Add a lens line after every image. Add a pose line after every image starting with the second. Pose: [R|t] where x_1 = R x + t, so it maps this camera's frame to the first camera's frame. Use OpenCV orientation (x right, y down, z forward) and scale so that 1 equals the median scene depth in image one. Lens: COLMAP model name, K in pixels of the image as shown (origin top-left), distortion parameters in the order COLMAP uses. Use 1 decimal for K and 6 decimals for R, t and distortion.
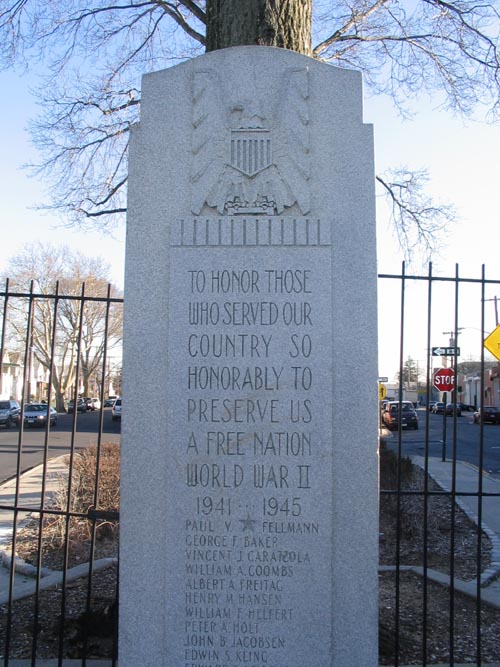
lens RADIAL K [[702.7, 0, 250.0], [0, 702.7, 333.5], [0, 0, 1]] dist [-0.166373, 0.136420]
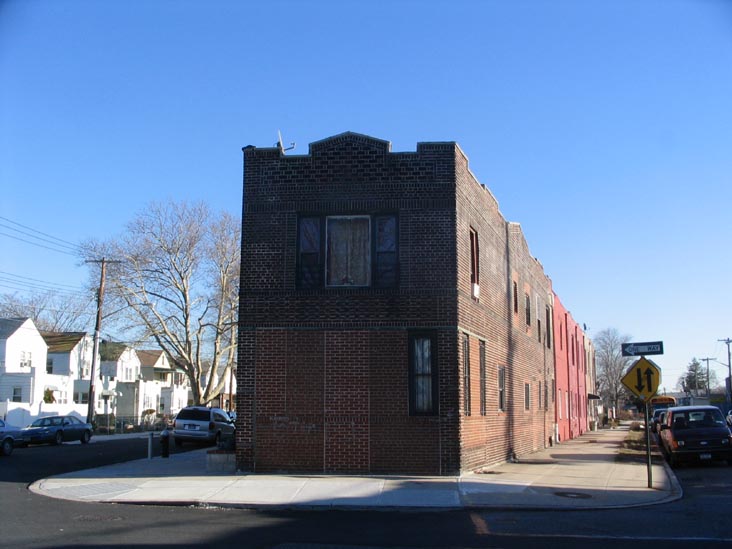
lens RADIAL K [[771.2, 0, 366.0], [0, 771.2, 274.5], [0, 0, 1]] dist [-0.166373, 0.136420]
pose [[0.982581, -0.038983, -0.181698, 0.208763], [0.022920, 0.995707, -0.089678, 0.110361], [0.184414, 0.083951, 0.979257, 1.020954]]
